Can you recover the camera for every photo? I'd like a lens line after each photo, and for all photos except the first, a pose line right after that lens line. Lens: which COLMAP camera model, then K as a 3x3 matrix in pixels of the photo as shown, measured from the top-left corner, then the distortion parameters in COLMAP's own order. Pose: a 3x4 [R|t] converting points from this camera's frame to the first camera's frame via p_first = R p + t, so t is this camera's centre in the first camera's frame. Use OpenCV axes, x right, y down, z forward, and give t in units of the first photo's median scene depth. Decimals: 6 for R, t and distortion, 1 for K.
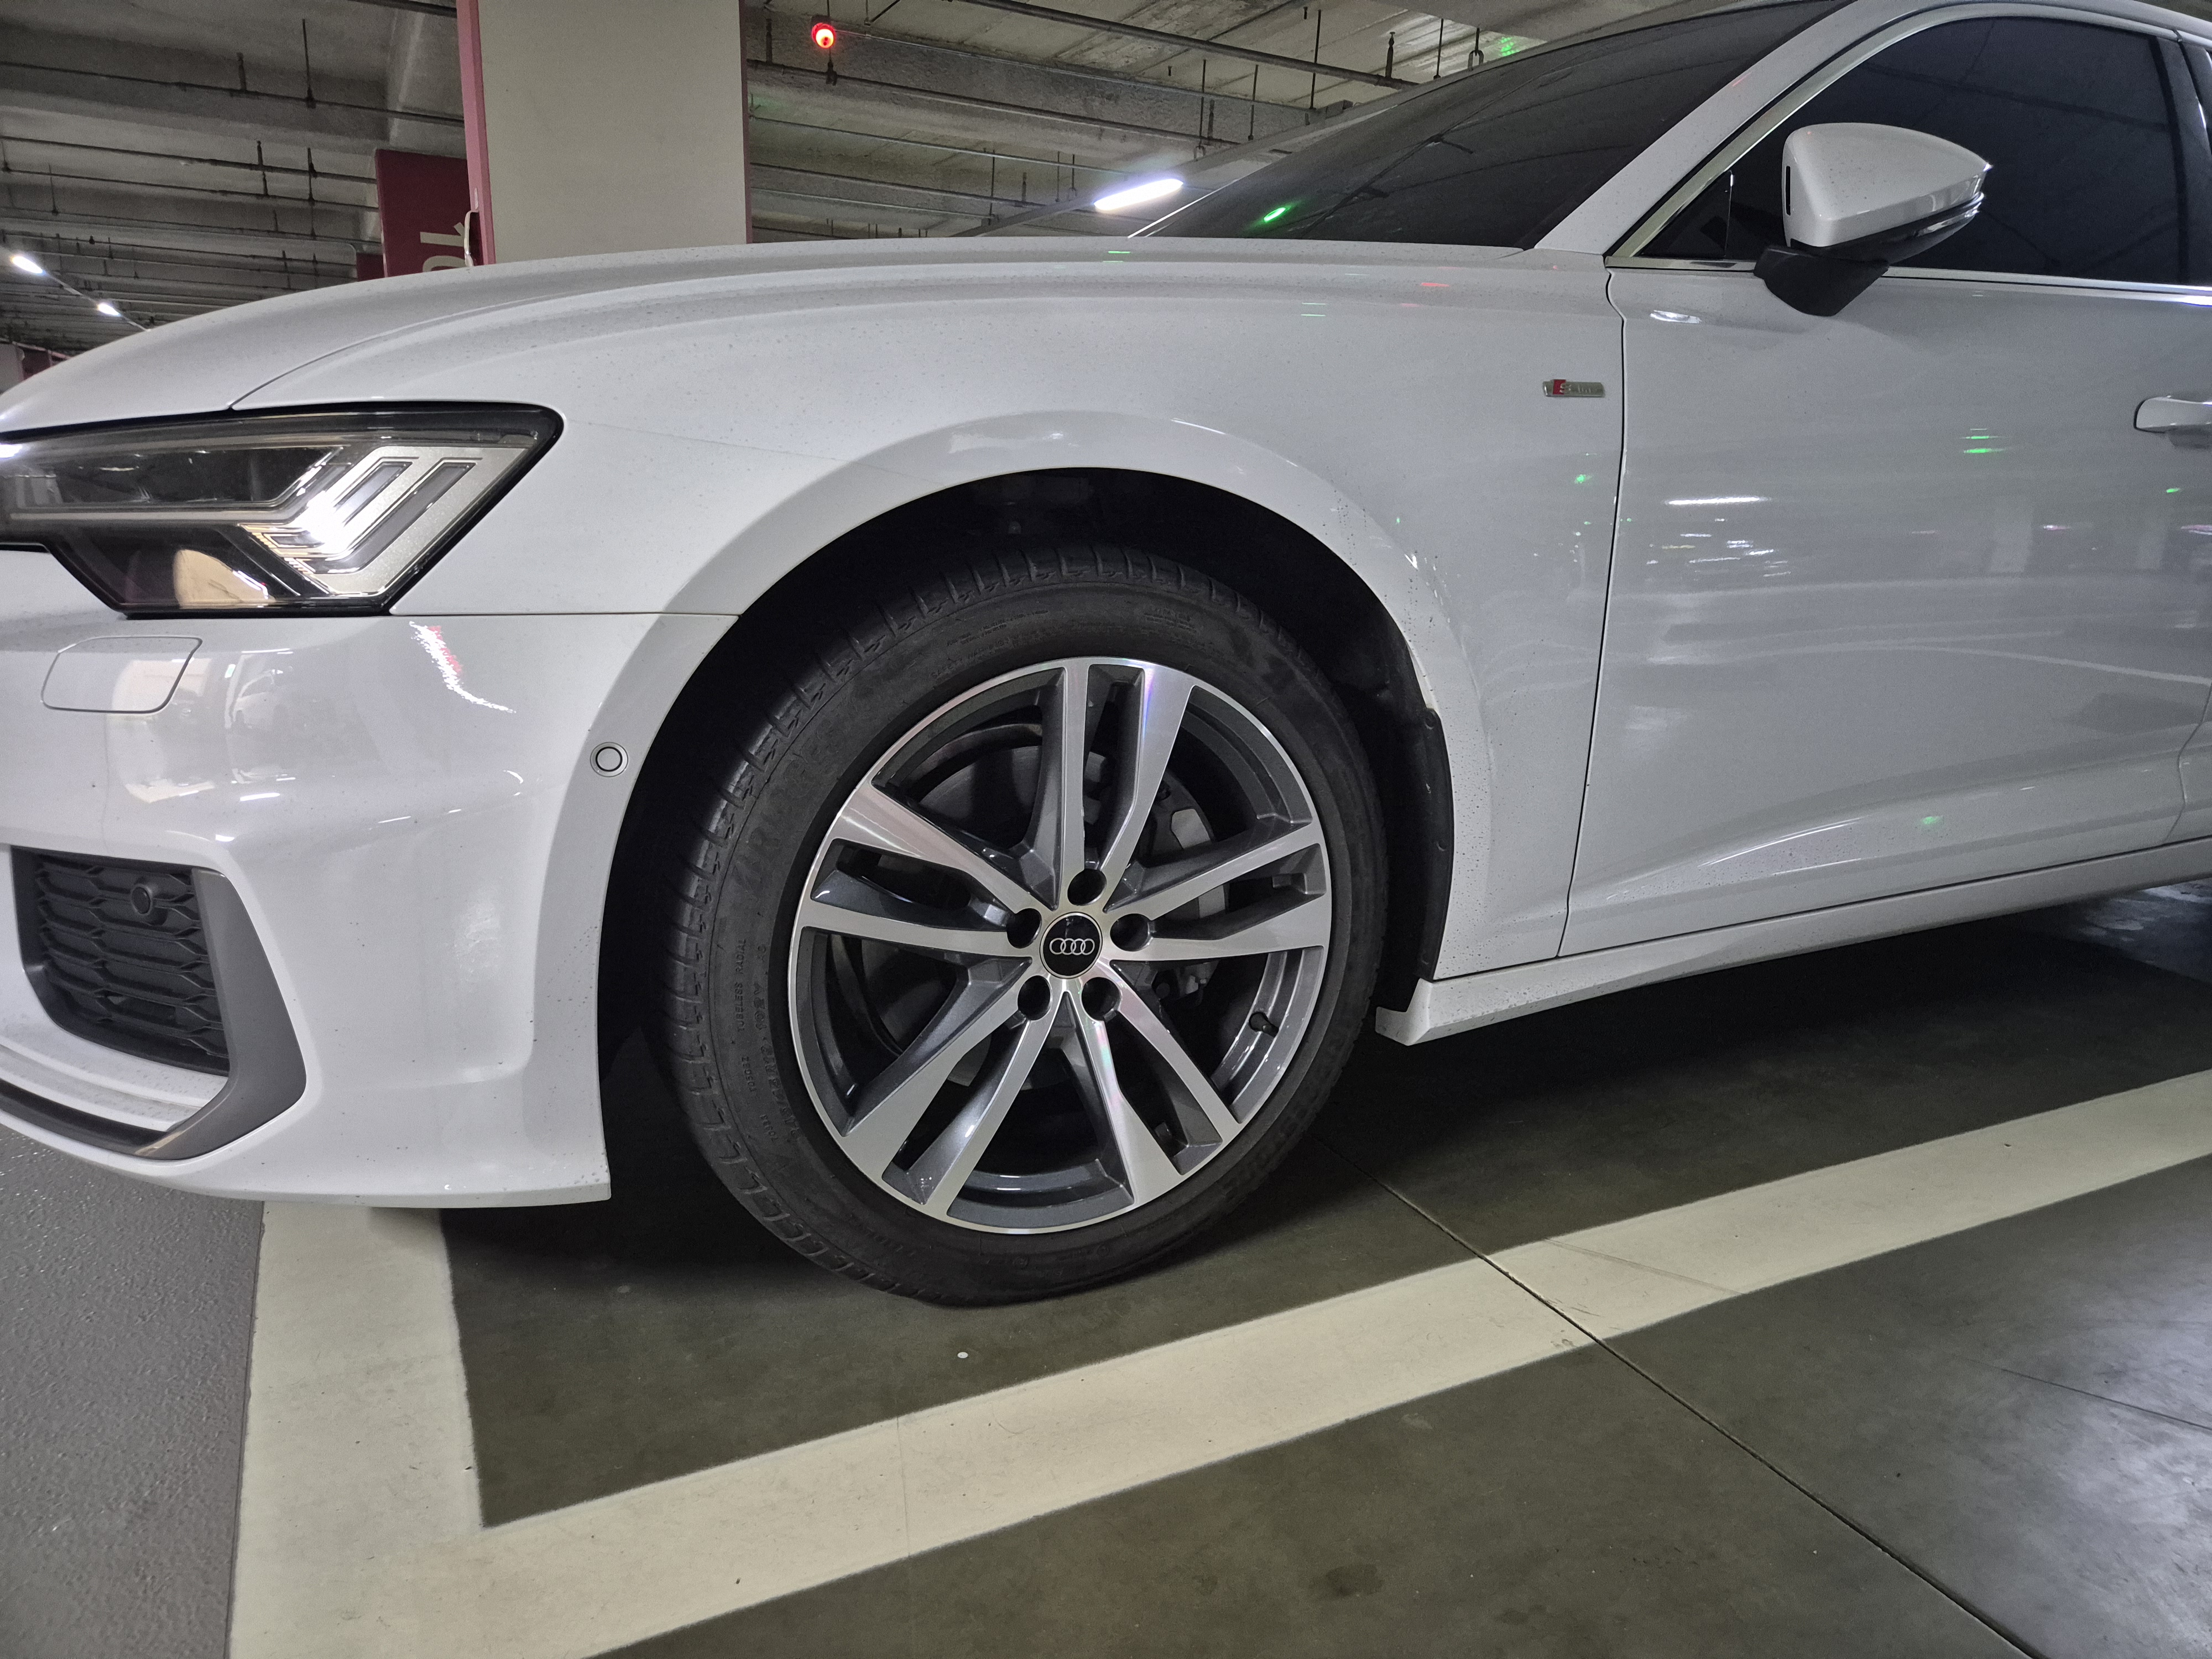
lens RADIAL K [[1483.0, 0, 1121.1], [0, 1483.0, 831.5], [0, 0, 1]] dist [0.057669, -0.054515]
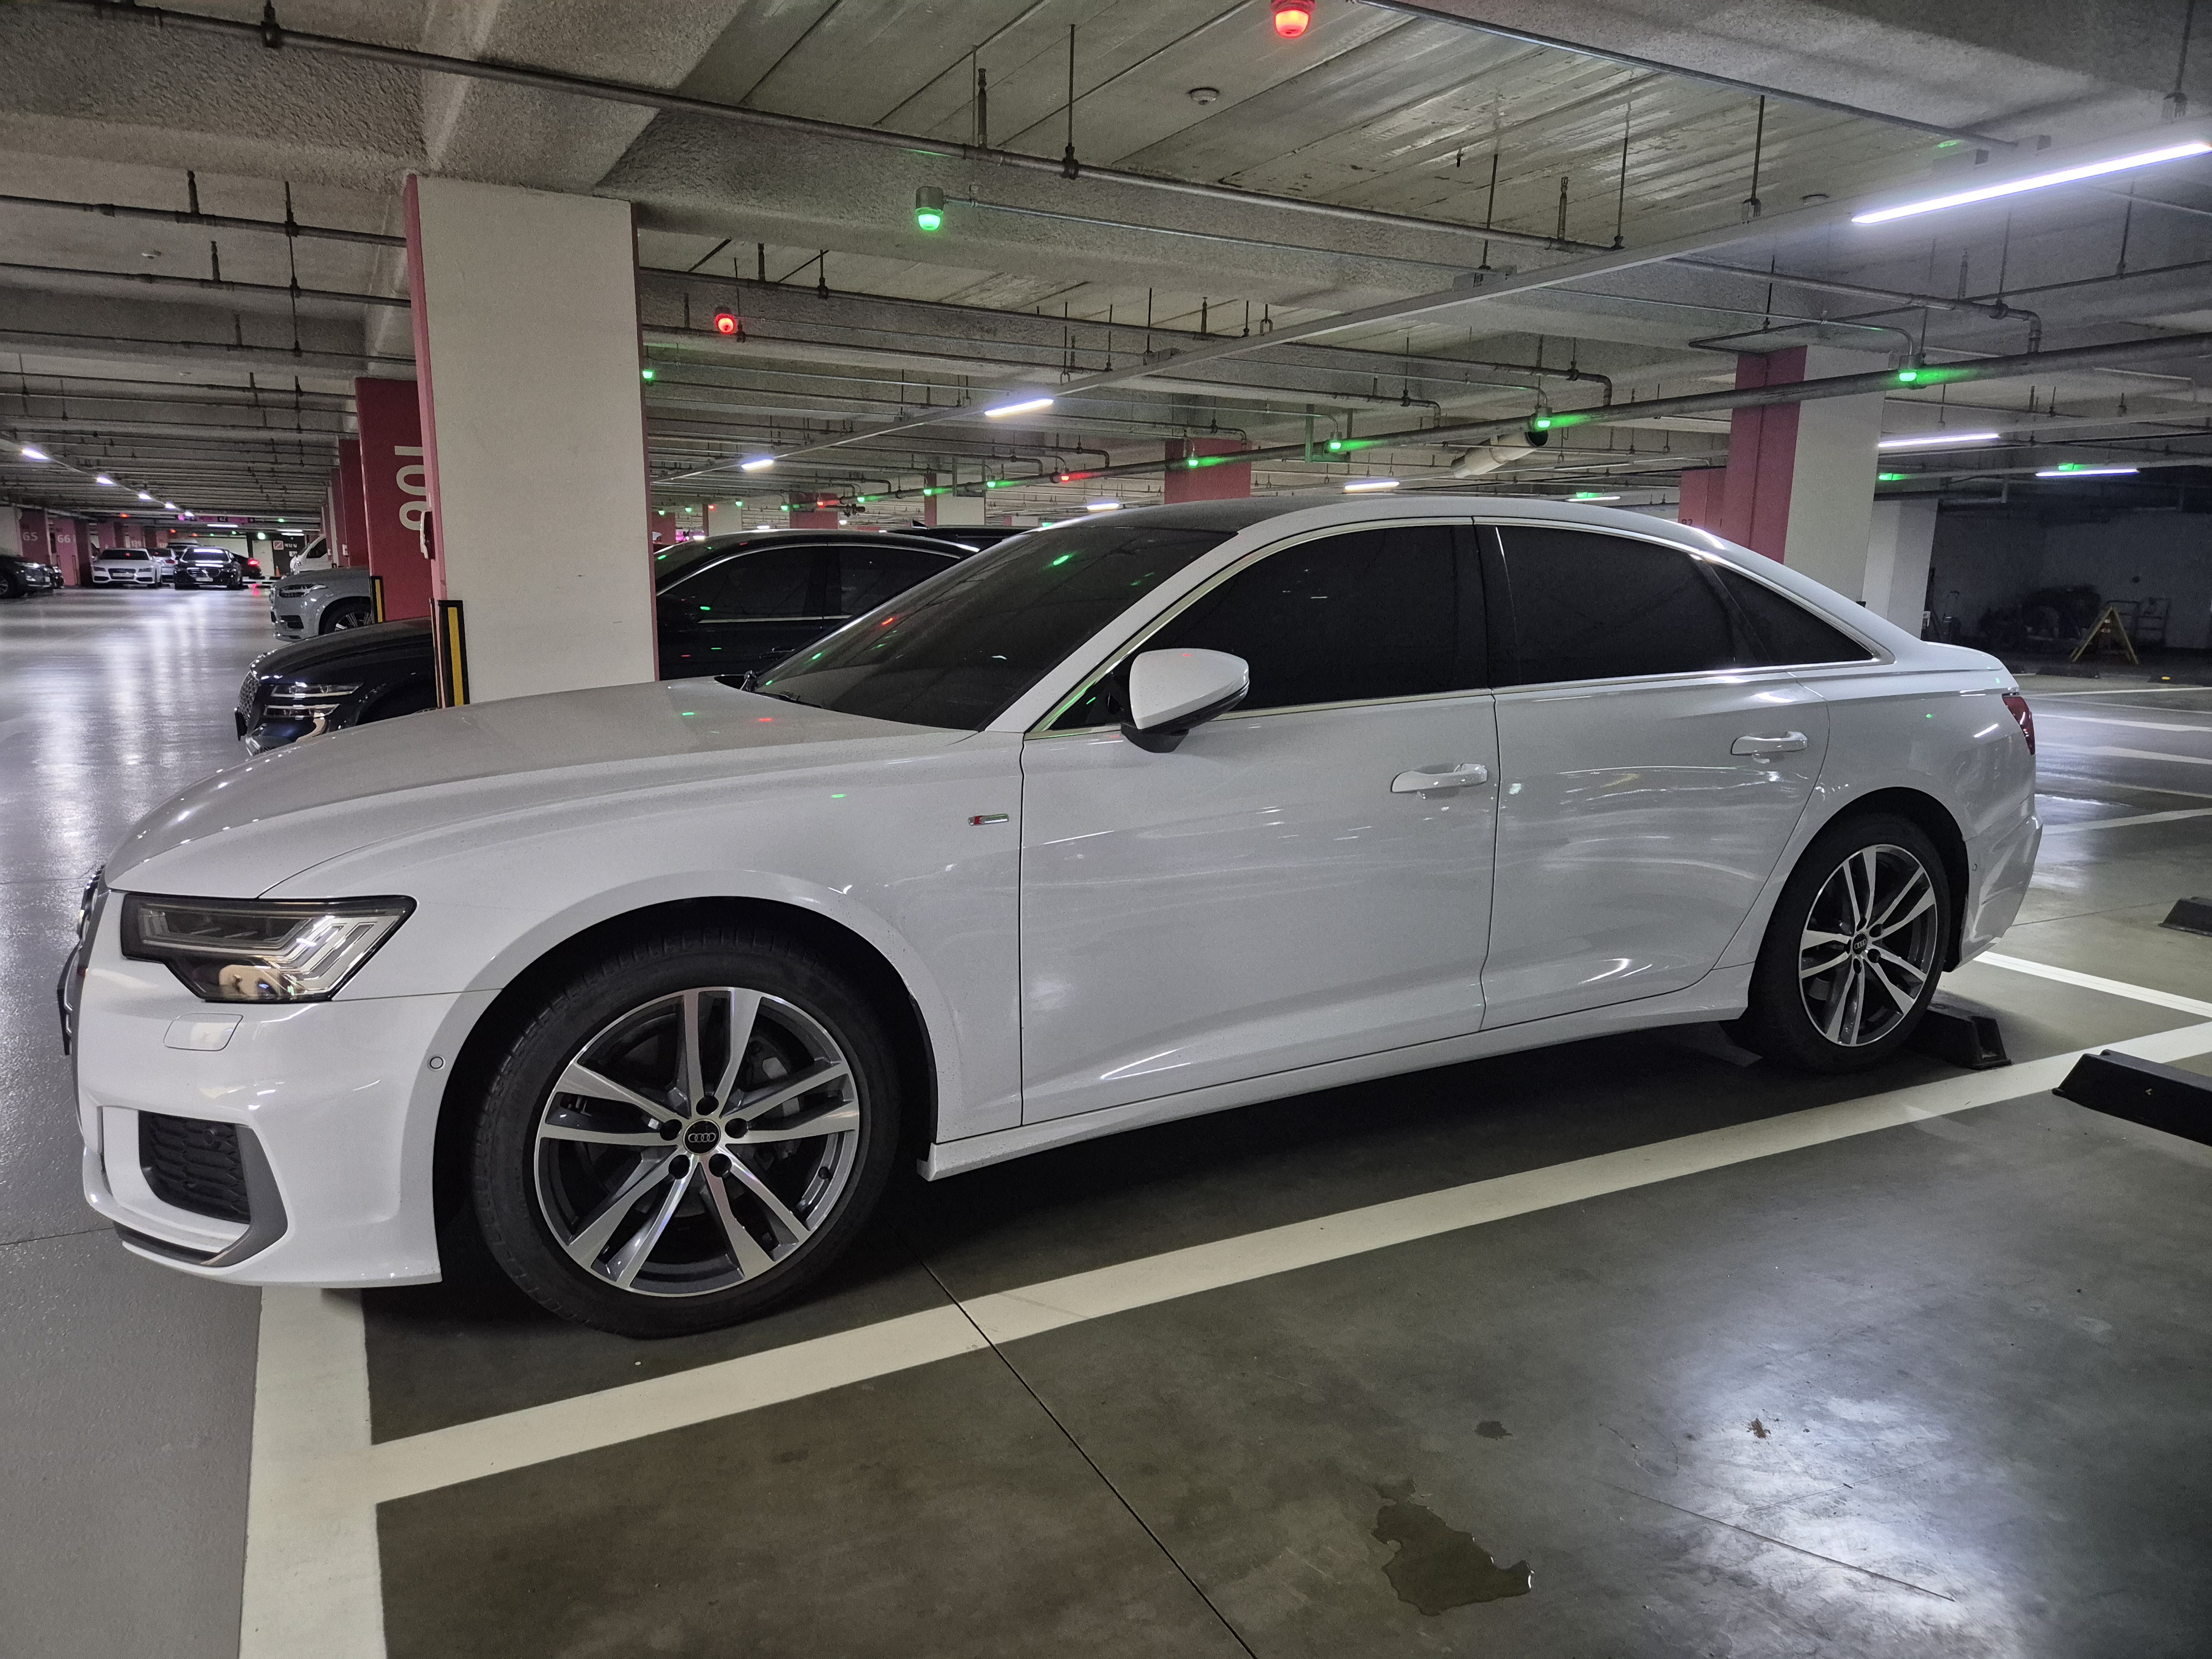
lens RADIAL K [[1483.0, 0, 1110.2], [0, 1483.0, 821.6], [0, 0, 1]] dist [0.057669, -0.054515]
pose [[0.999670, -0.024797, 0.006680, 0.489105], [0.025208, 0.997165, -0.070897, -0.176891], [-0.004903, 0.071042, 0.997461, -0.920367]]
